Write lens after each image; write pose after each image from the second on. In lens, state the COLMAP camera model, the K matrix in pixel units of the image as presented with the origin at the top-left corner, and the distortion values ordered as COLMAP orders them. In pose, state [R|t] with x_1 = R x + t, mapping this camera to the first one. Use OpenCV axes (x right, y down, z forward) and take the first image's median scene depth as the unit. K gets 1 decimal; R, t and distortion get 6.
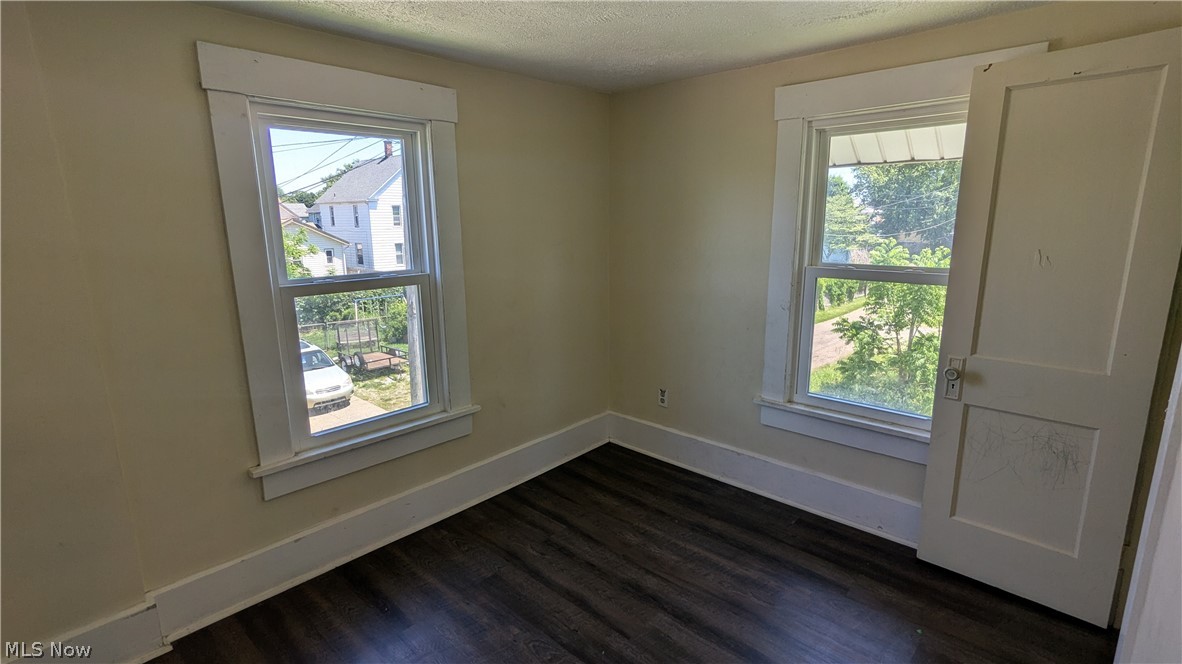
lens RADIAL K [[561.6, 0, 600.6], [0, 561.6, 334.5], [0, 0, 1]] dist [0.003534, 0.001347]
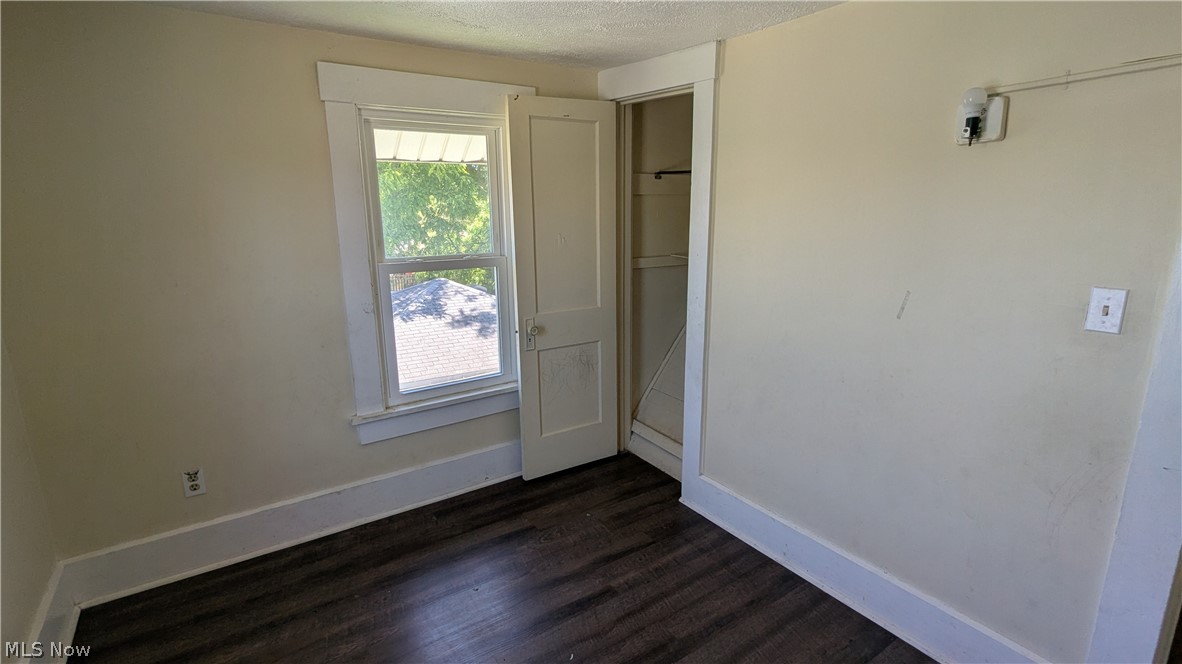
lens RADIAL K [[561.6, 0, 595.5], [0, 561.6, 332.1], [0, 0, 1]] dist [0.003534, 0.001347]
pose [[0.222988, -0.211924, 0.951506, -0.471207], [0.204925, 0.964463, 0.166785, -0.091902], [-0.953038, 0.157796, 0.258492, 0.418224]]
